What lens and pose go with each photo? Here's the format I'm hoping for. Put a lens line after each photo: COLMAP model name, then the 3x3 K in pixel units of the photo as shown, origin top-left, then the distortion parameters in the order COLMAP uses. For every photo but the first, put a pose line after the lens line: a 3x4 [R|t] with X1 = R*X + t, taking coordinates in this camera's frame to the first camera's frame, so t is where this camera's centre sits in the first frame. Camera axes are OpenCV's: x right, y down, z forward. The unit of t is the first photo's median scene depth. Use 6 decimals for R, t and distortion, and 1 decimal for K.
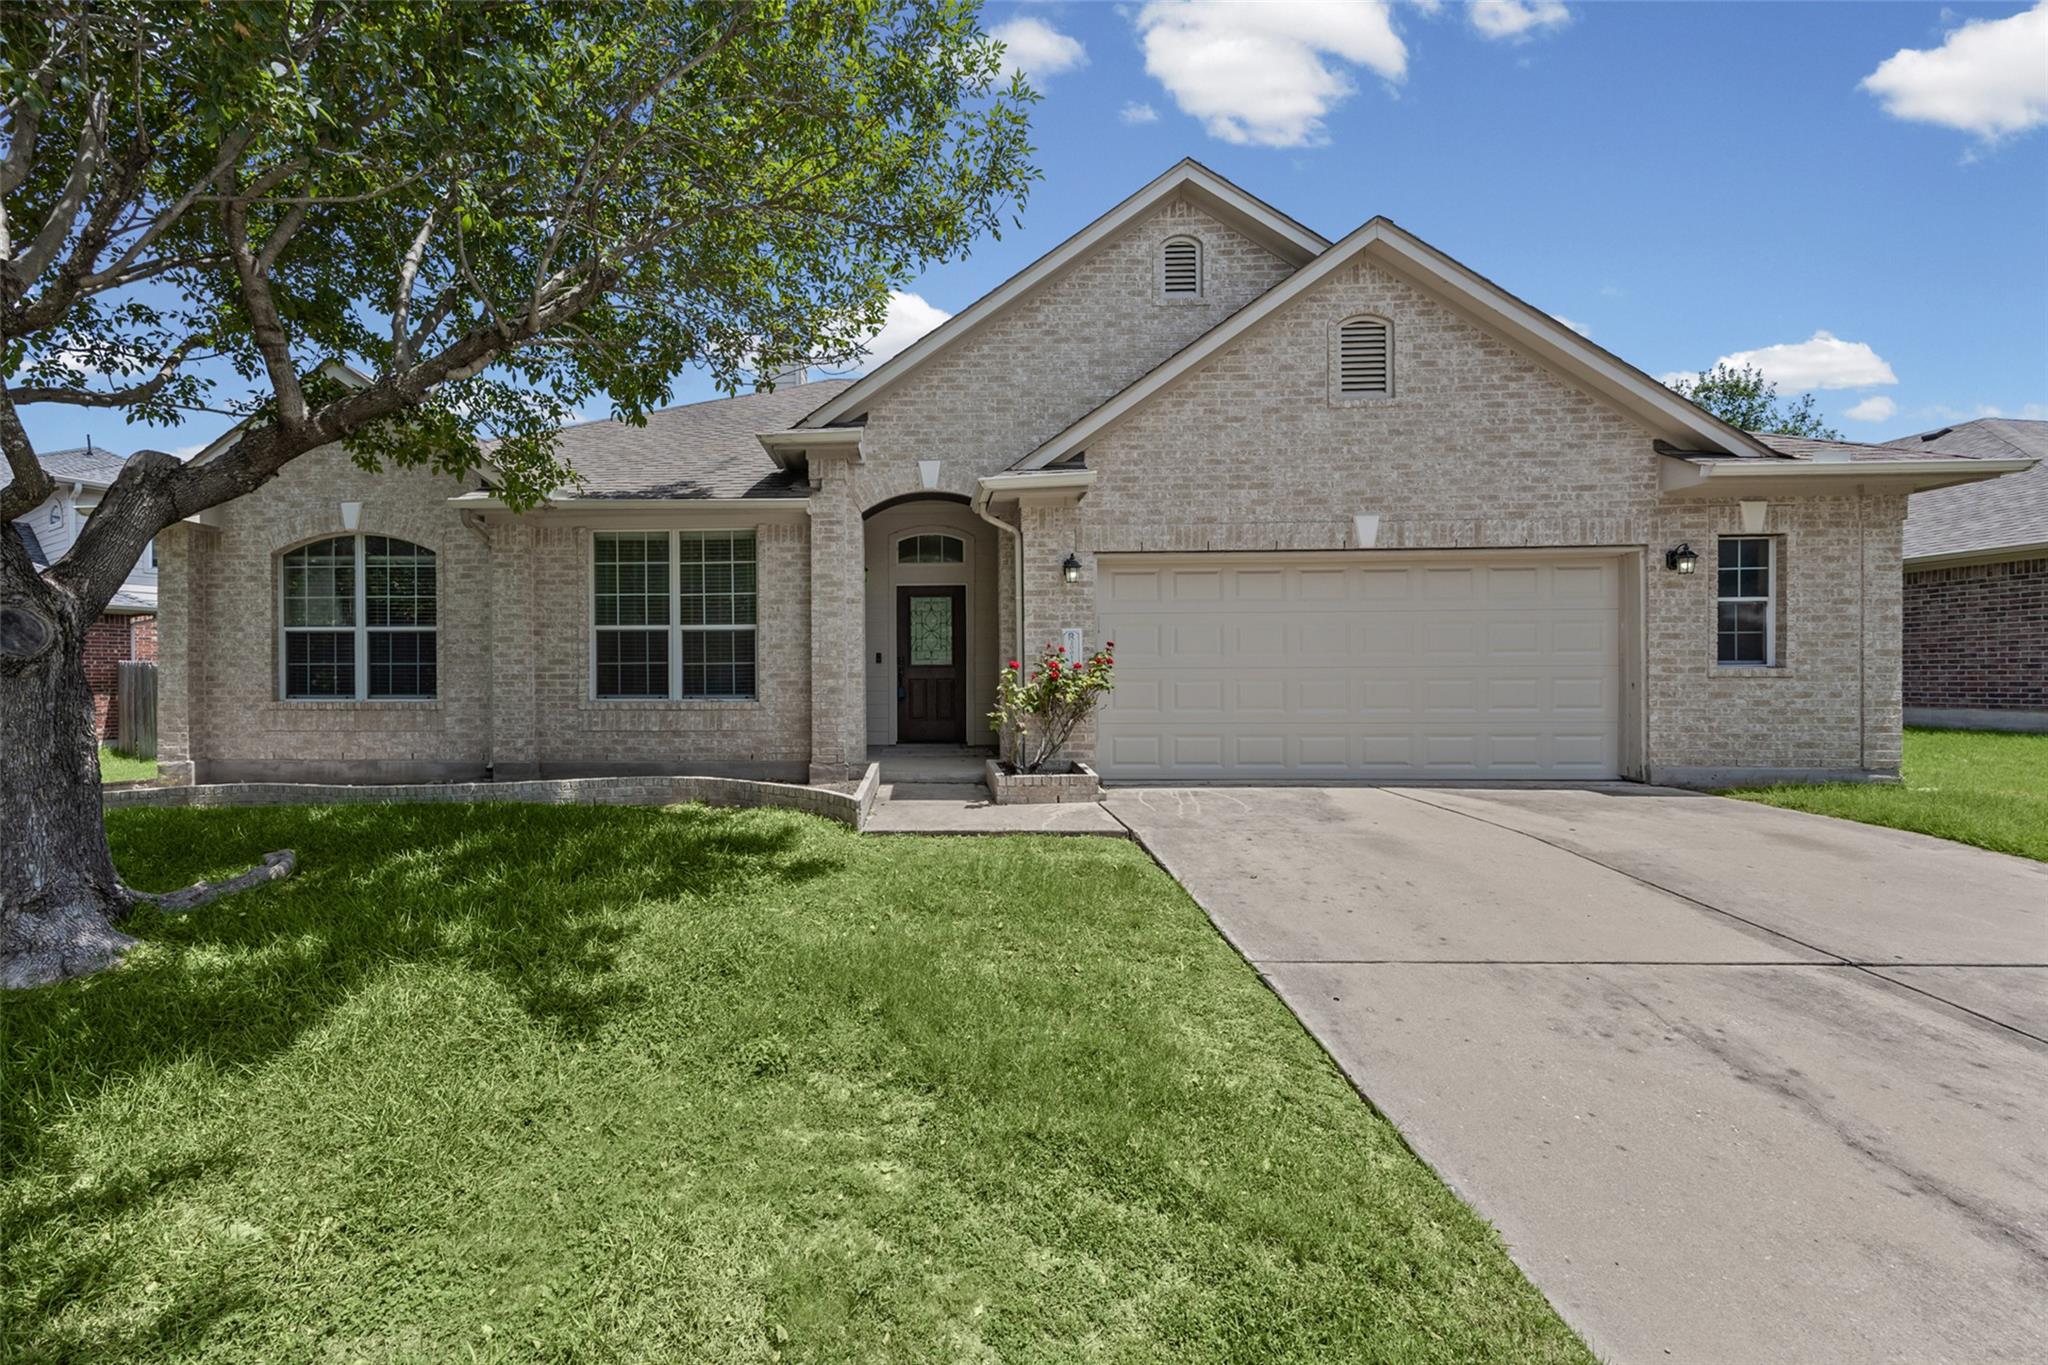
lens RADIAL K [[791.5, 0, 1026.6], [0, 791.5, 682.5], [0, 0, 1]] dist [0.000677, 0.000171]
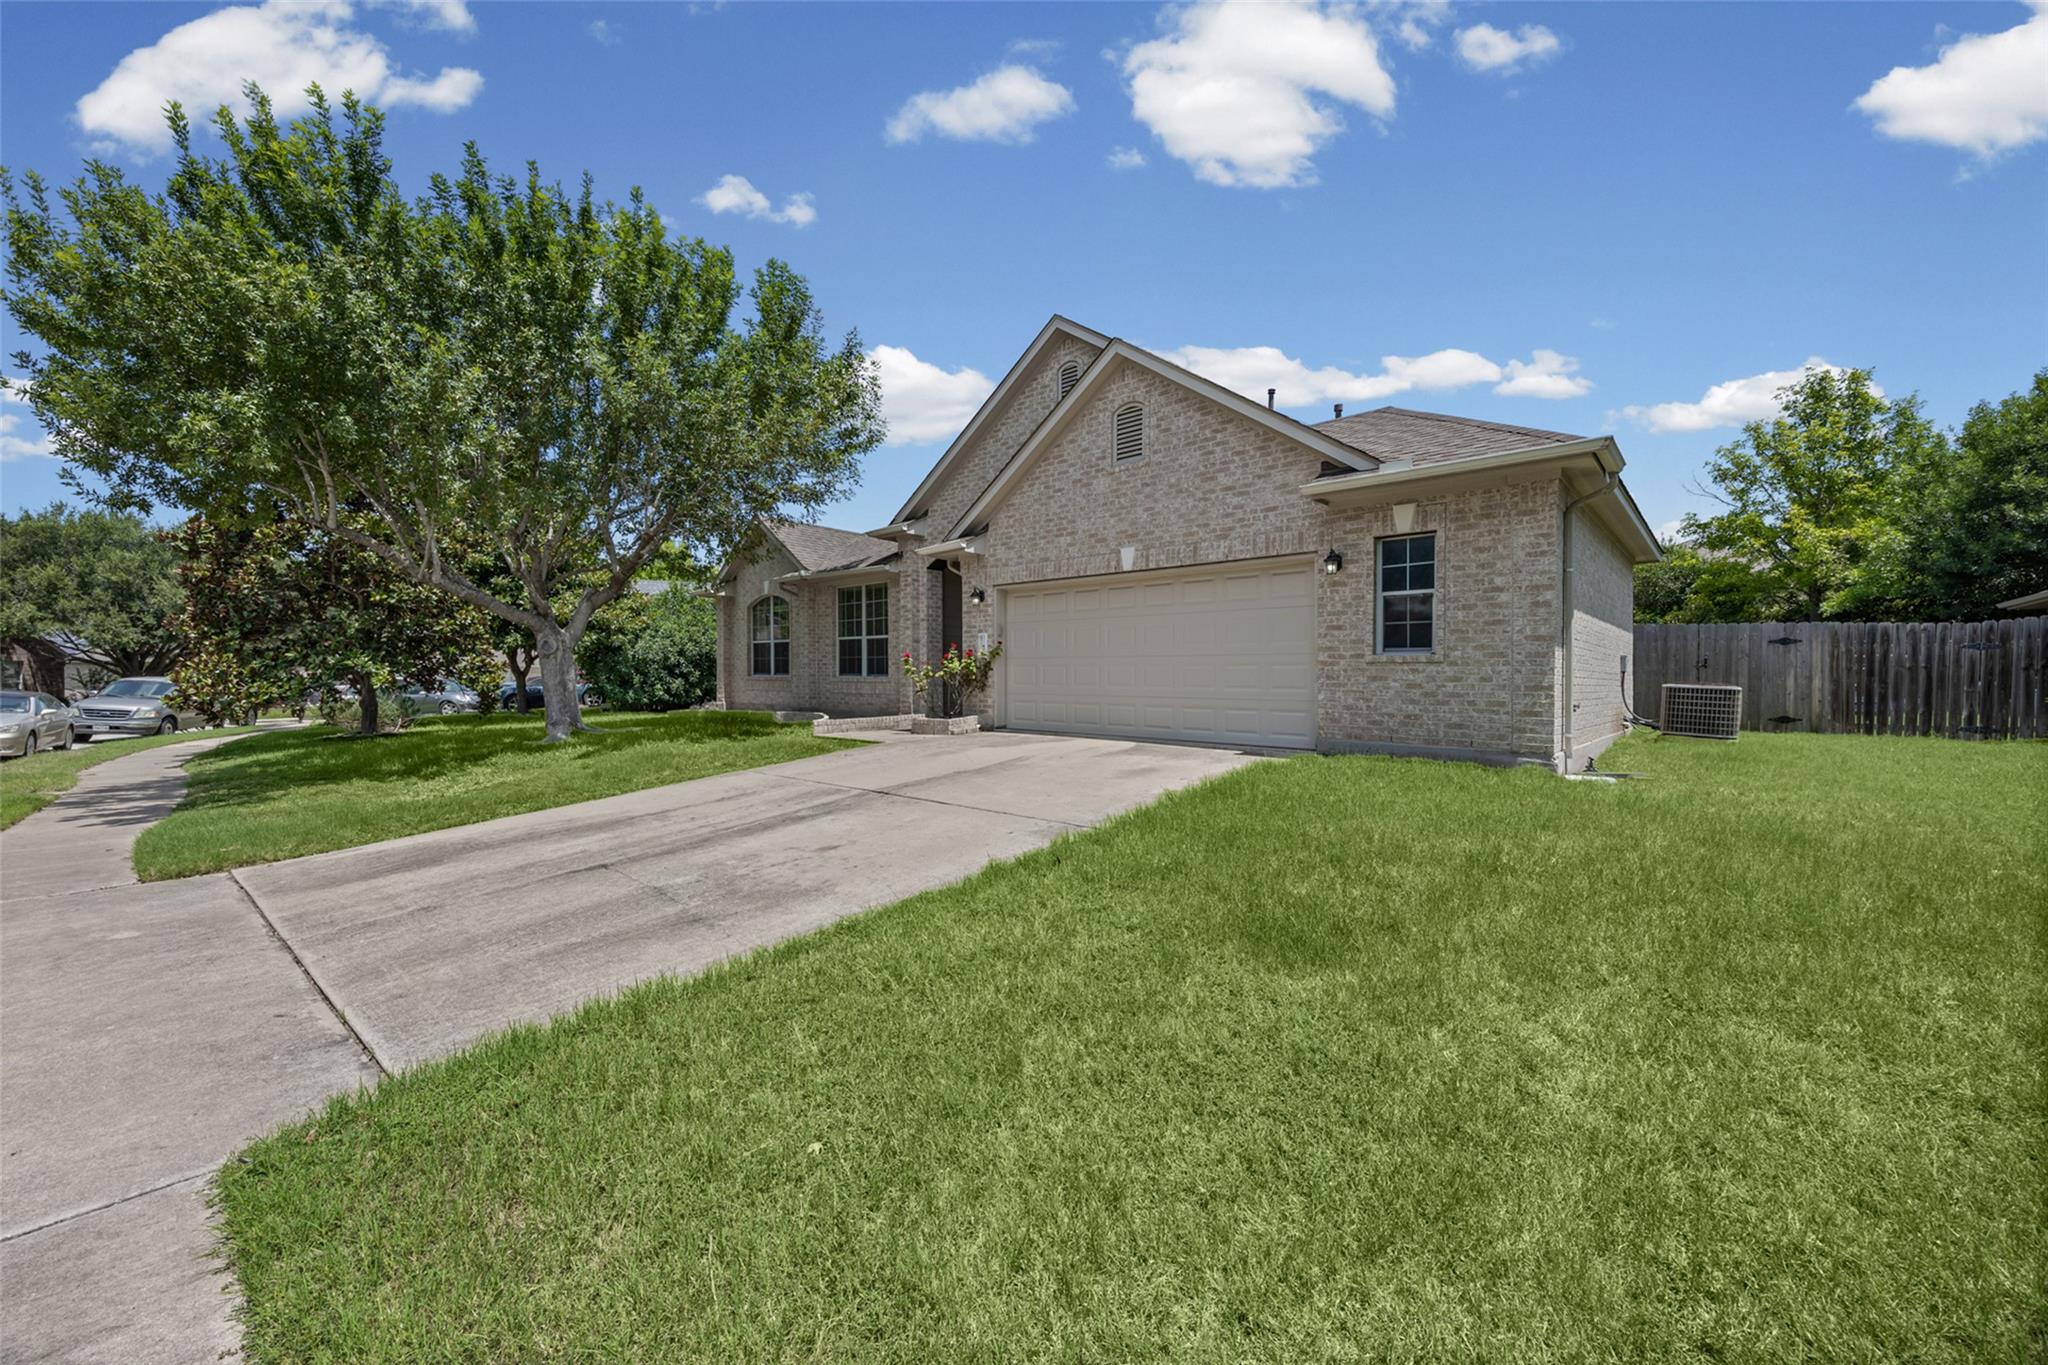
lens RADIAL K [[791.5, 0, 1030.8], [0, 791.5, 680.8], [0, 0, 1]] dist [0.000677, 0.000171]
pose [[0.771793, 0.011297, -0.635774, 1.203339], [-0.005336, 0.999922, 0.011289, 0.008887], [0.635852, -0.005320, 0.771793, -0.187574]]
